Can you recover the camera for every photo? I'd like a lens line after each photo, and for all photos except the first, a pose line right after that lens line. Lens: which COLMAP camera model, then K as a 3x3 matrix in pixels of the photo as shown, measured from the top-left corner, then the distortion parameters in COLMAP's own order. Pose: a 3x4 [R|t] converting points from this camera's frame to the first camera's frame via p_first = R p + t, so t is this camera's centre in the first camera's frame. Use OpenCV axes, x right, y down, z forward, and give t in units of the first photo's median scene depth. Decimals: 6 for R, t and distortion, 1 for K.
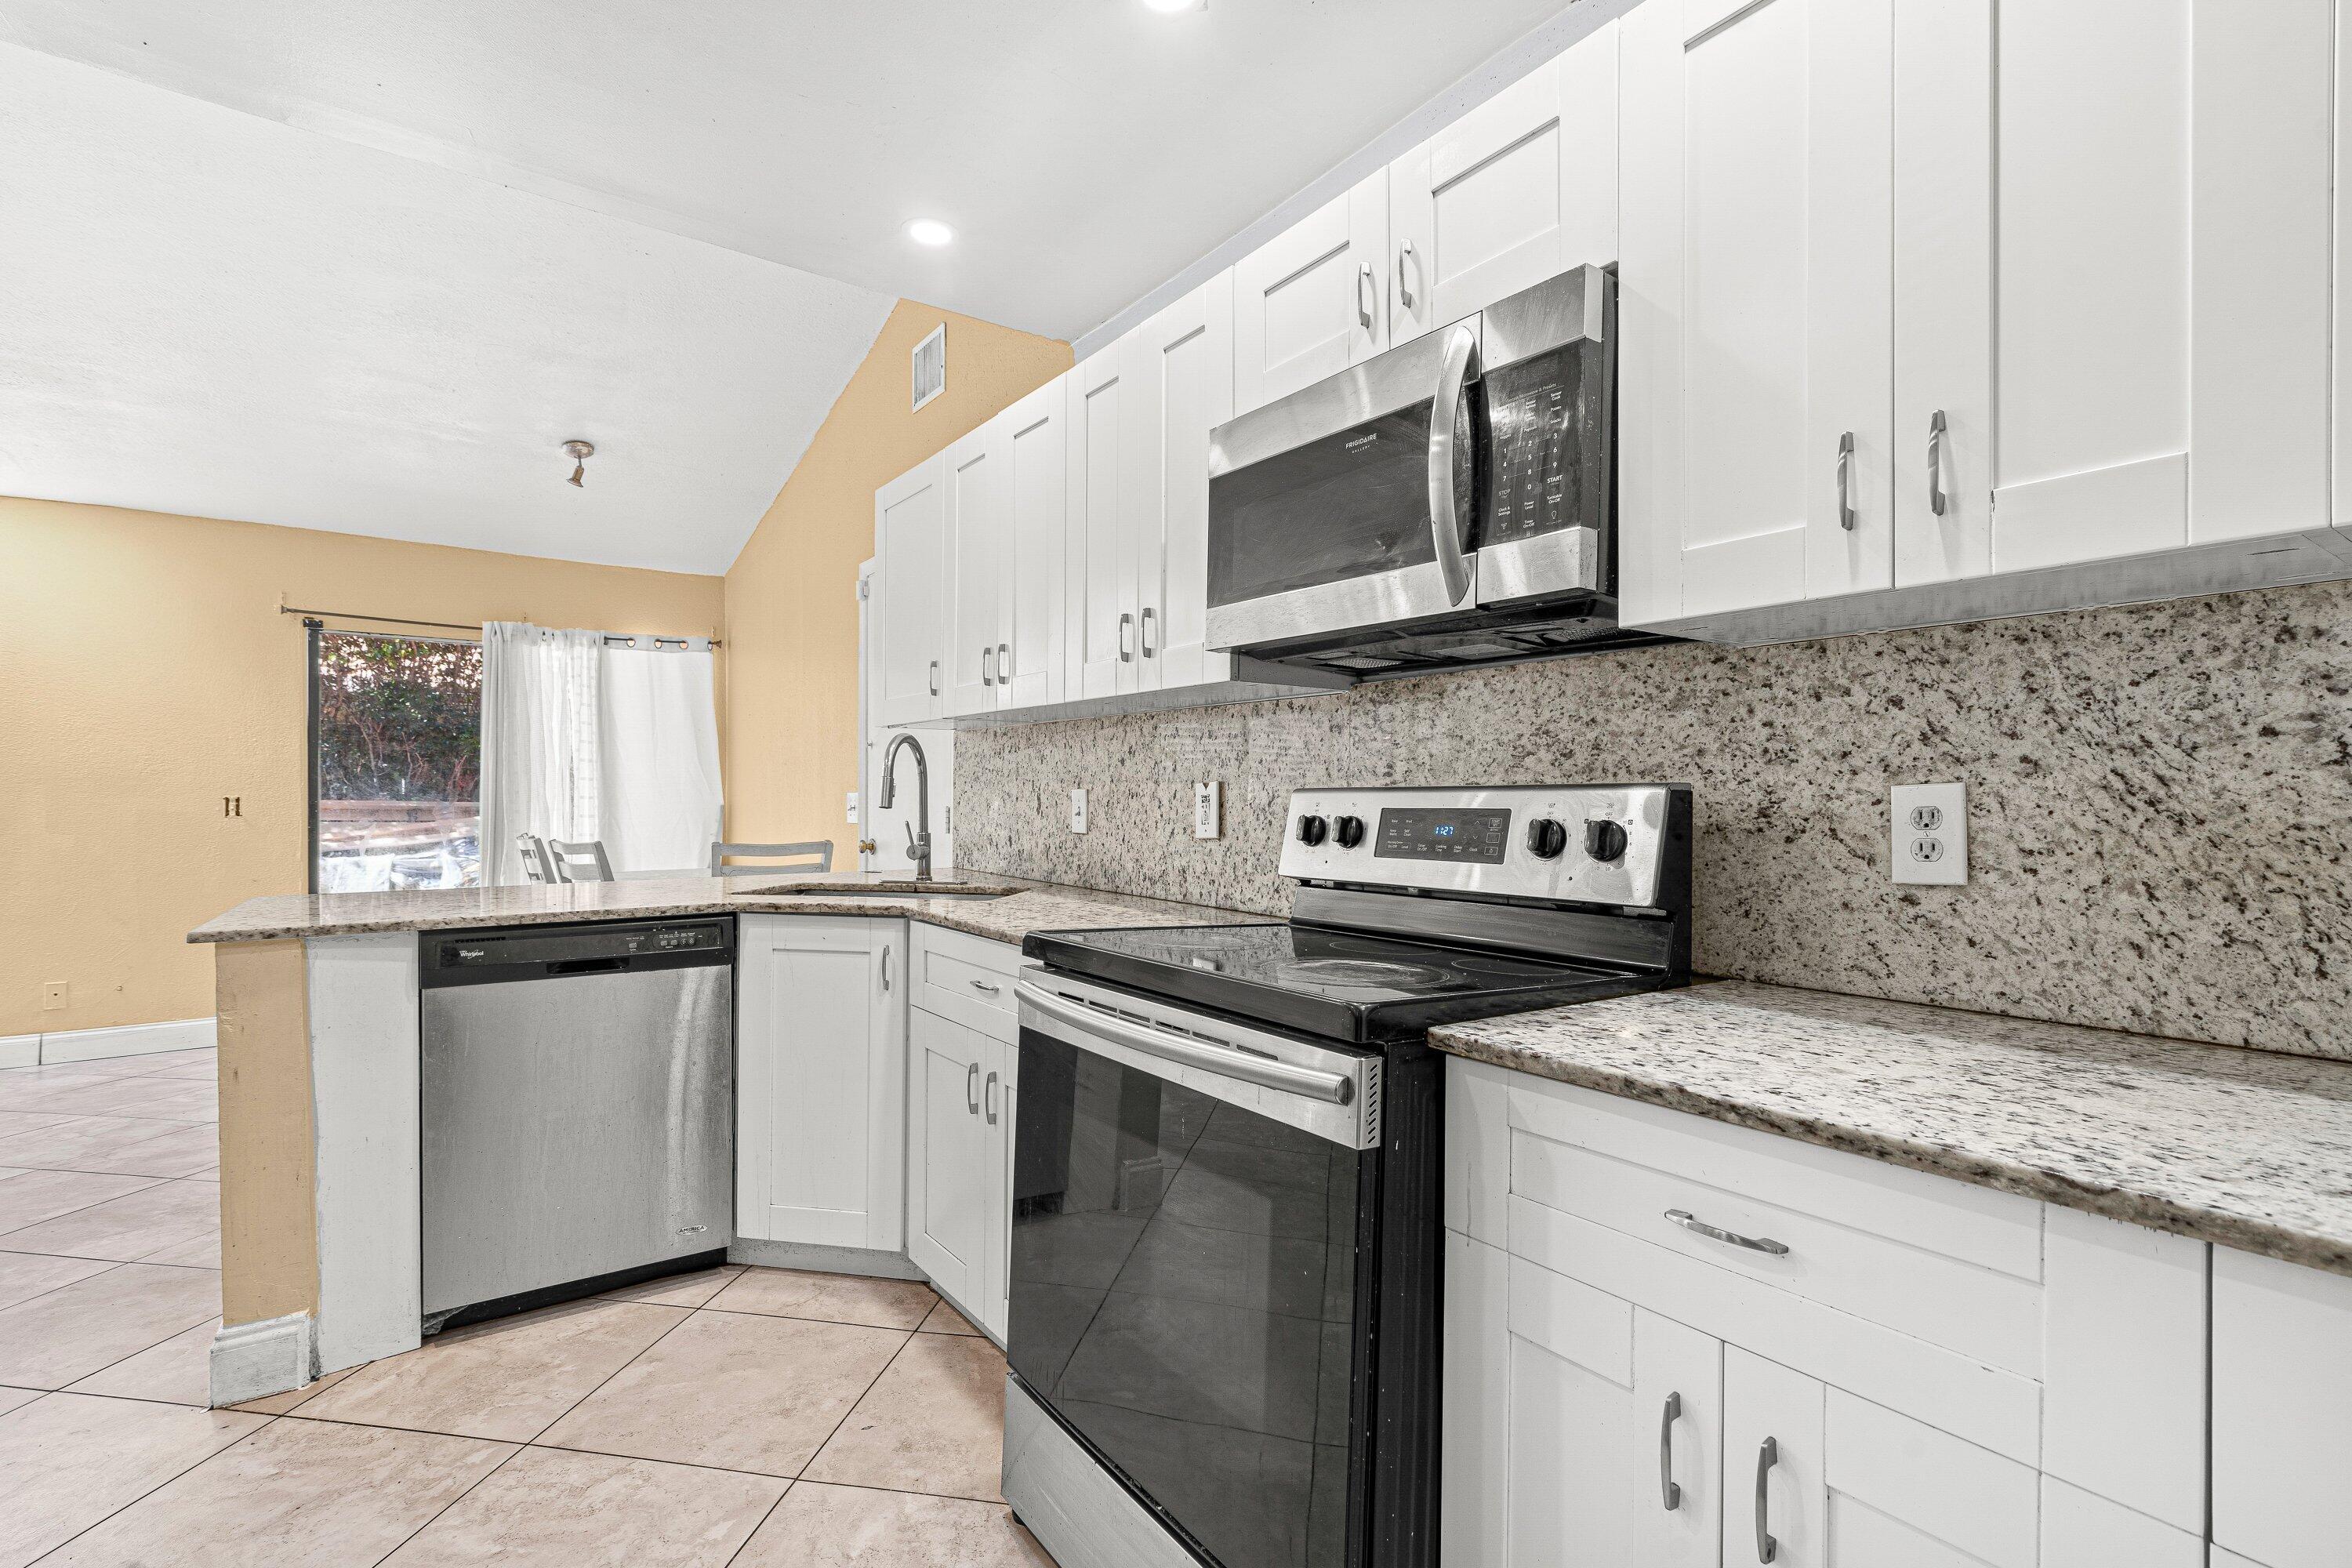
lens RADIAL K [[1084.4, 0, 1162.8], [0, 1084.4, 805.1], [0, 0, 1]] dist [0.001655, 0.000459]
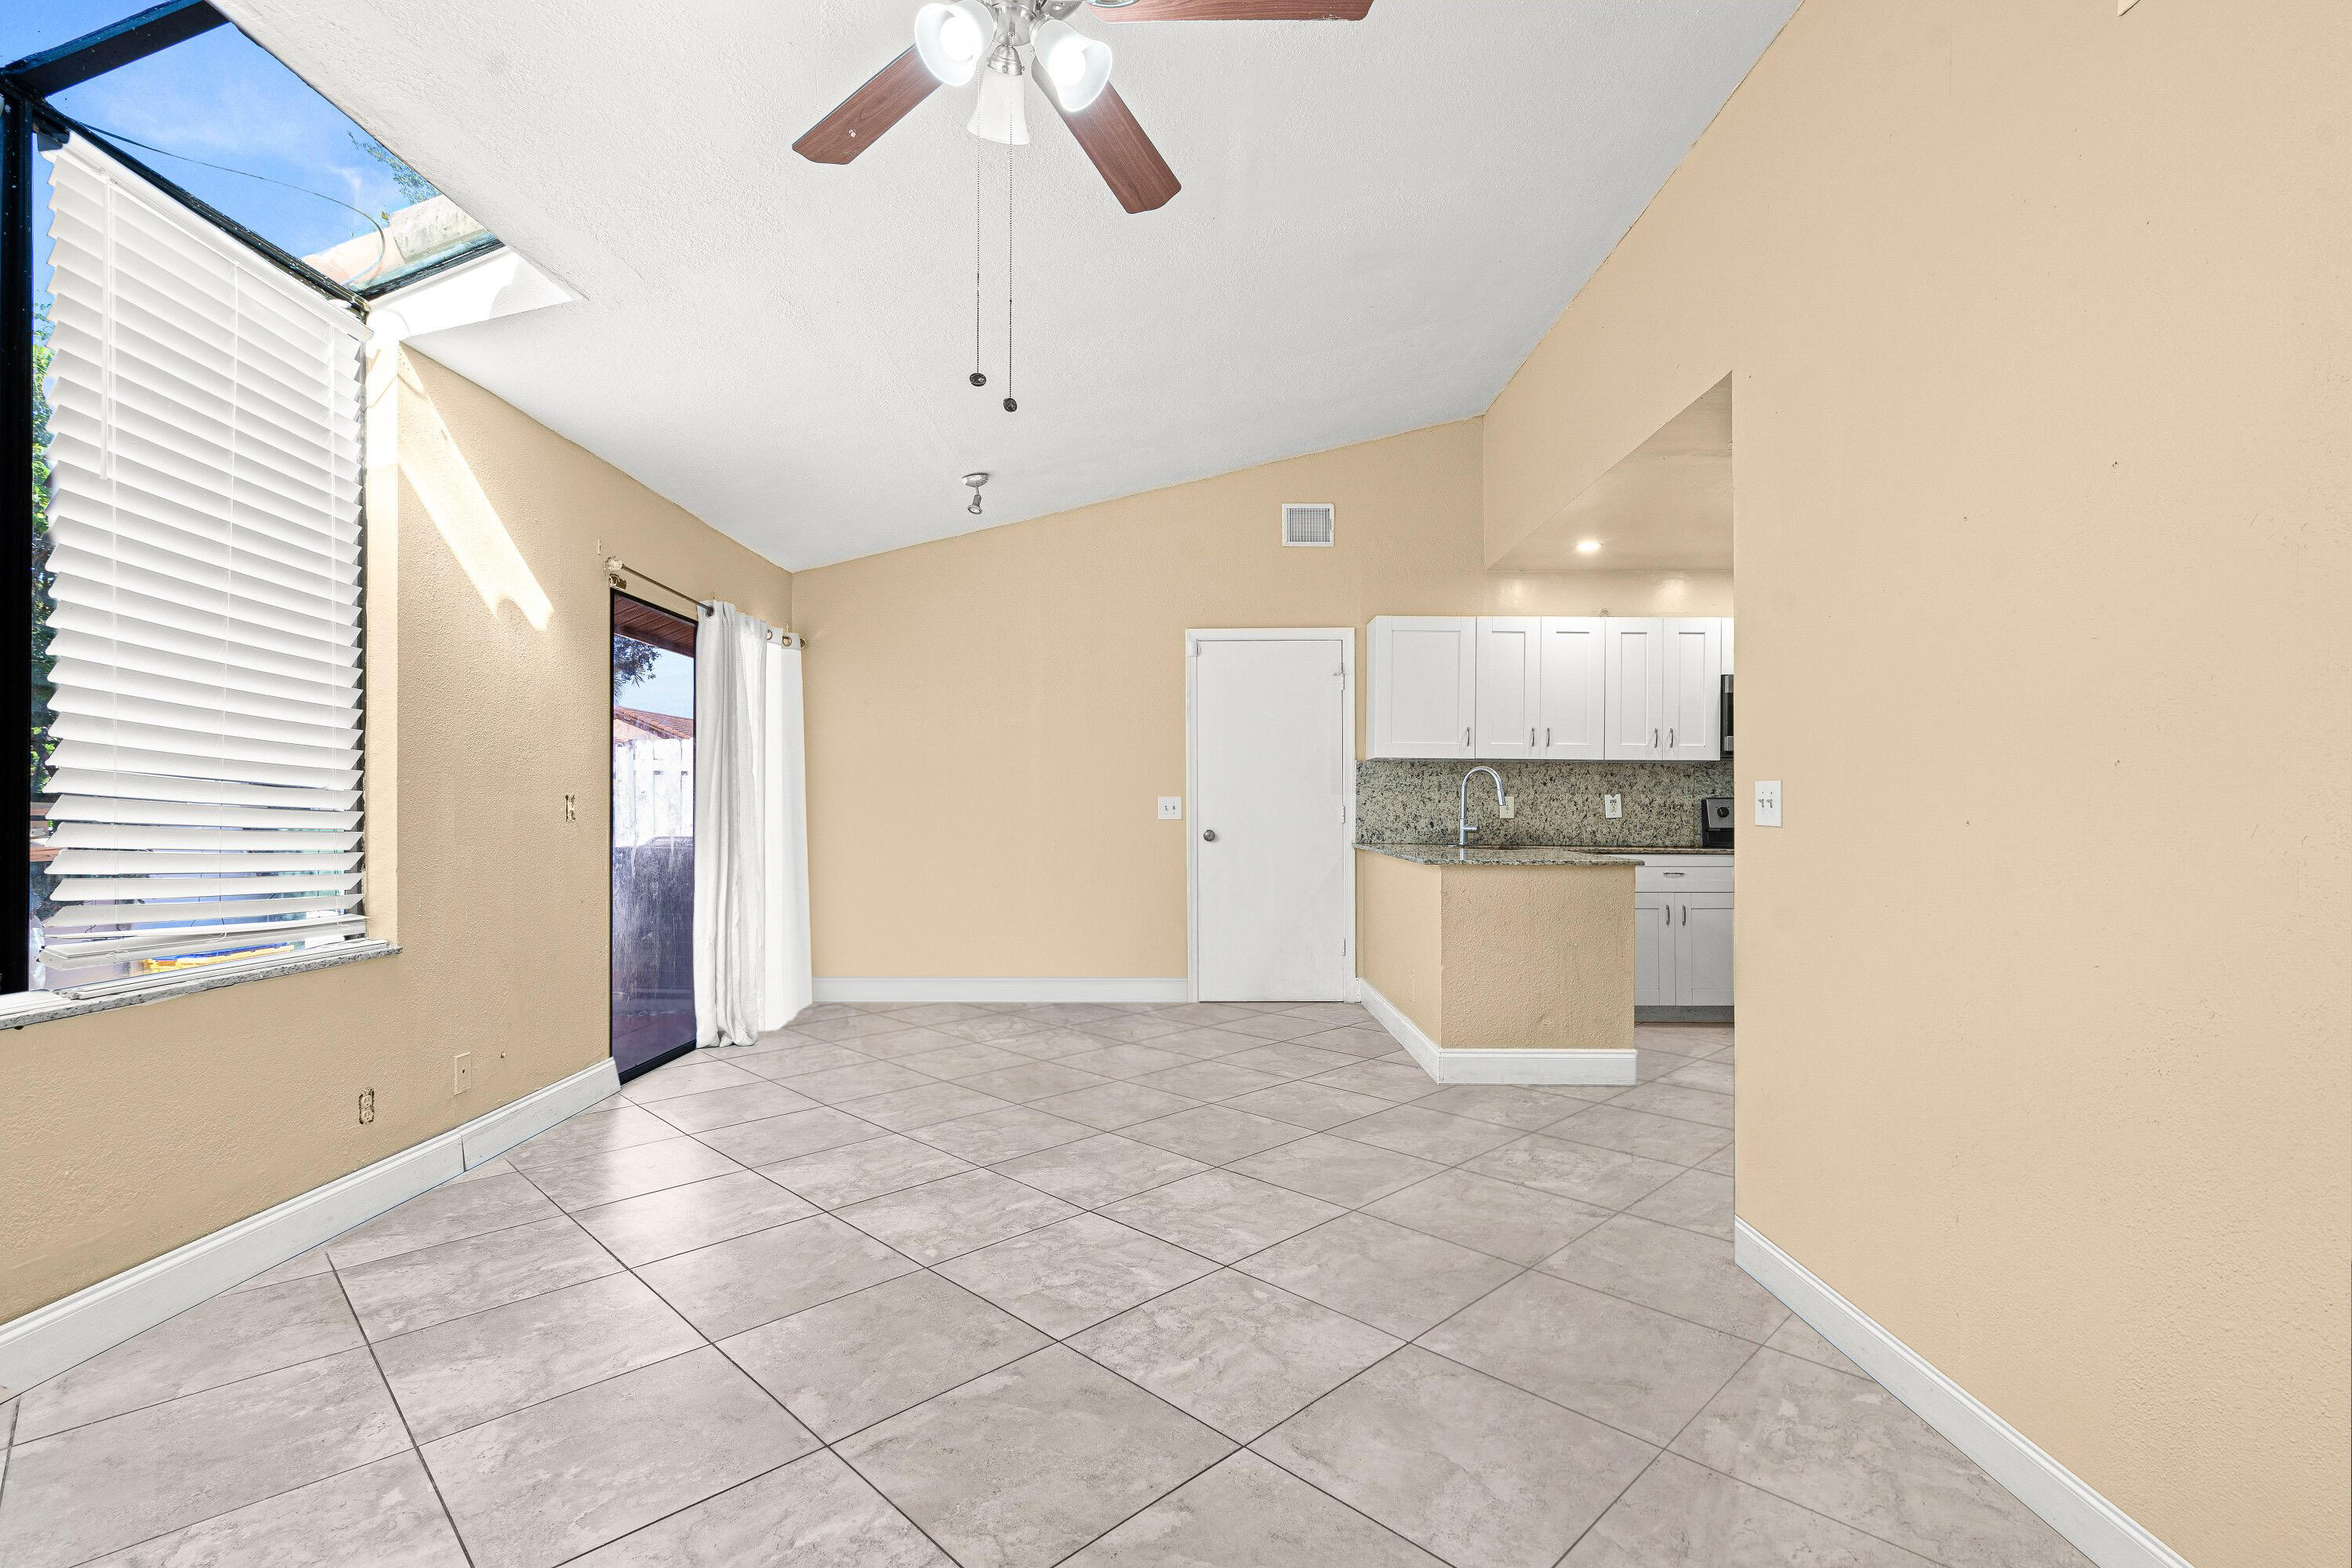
lens RADIAL K [[1061.0, 0, 1159.6], [0, 1061.0, 790.5], [0, 0, 1]] dist [-0.002752, -0.000055]
pose [[0.603828, 0.004281, 0.797103, -2.610101], [0.003622, 0.999961, -0.008114, -0.015123], [-0.797106, 0.007786, 0.603789, 0.402937]]
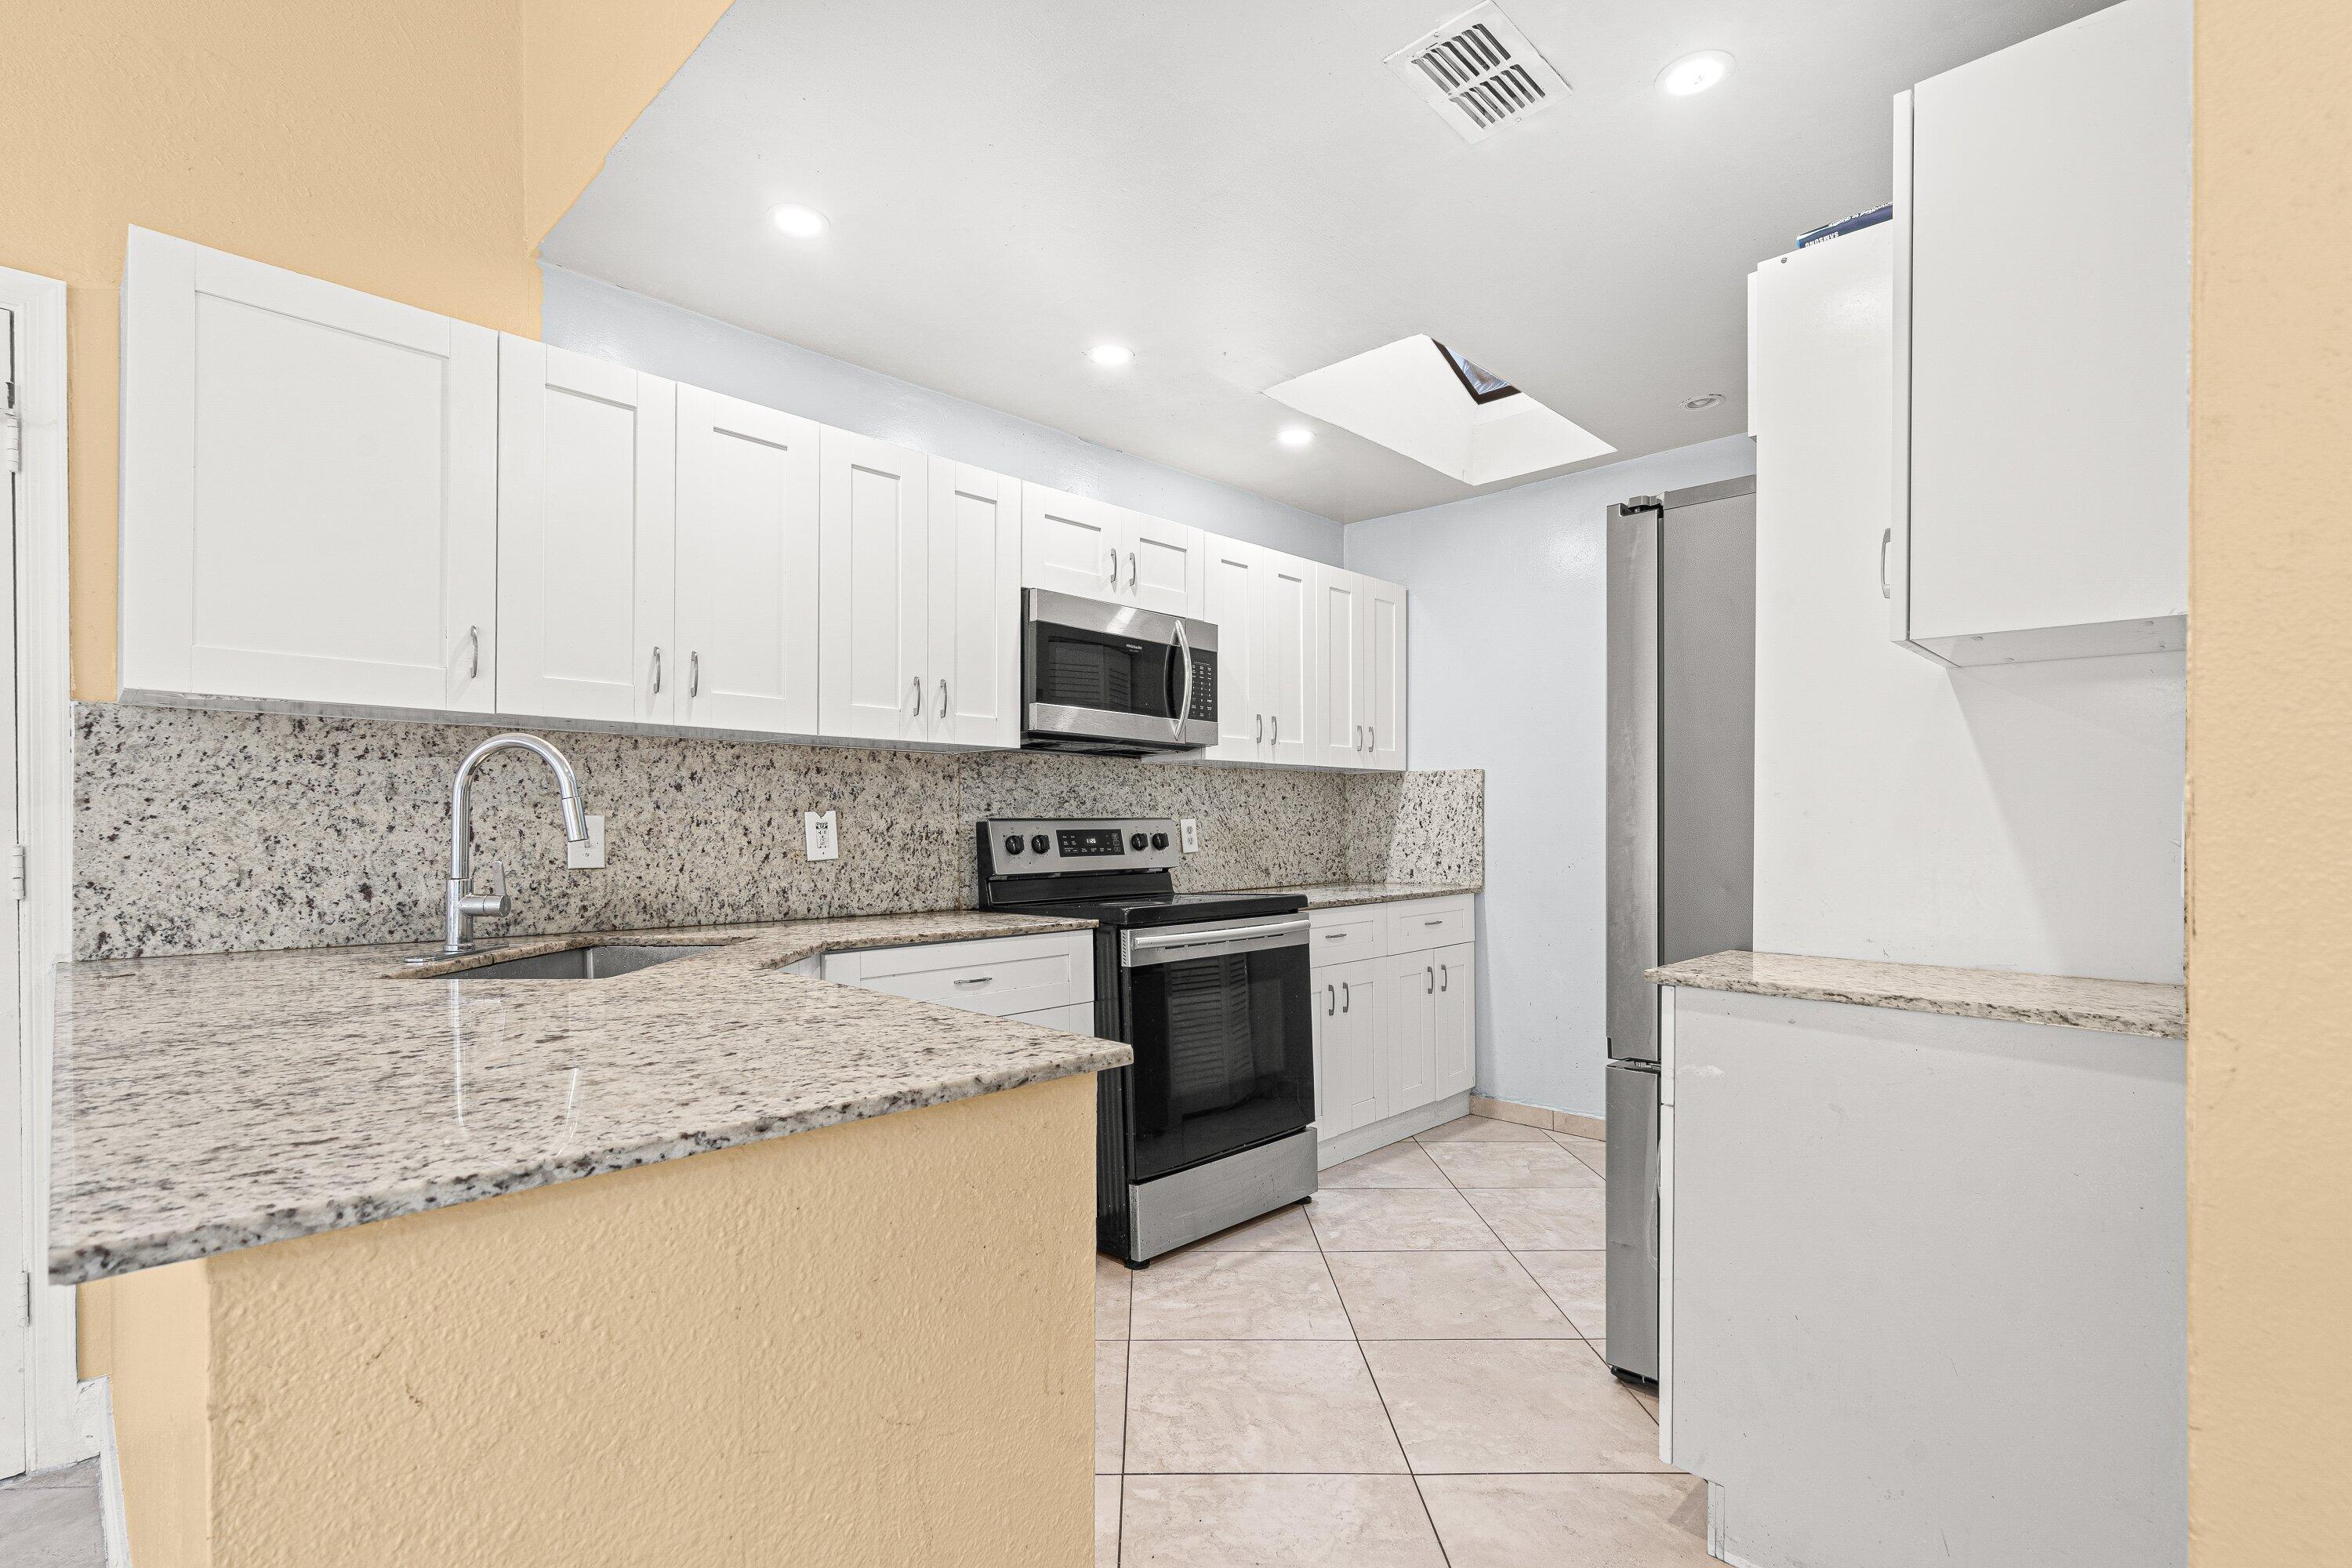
lens RADIAL K [[1084.4, 0, 1161.4], [0, 1084.4, 818.7], [0, 0, 1]] dist [0.001655, 0.000459]
pose [[-0.174399, -0.000454, 0.984675, -1.246385], [0.005837, 0.999982, 0.001495, -0.013776], [-0.984658, 0.006008, -0.174393, 0.897639]]
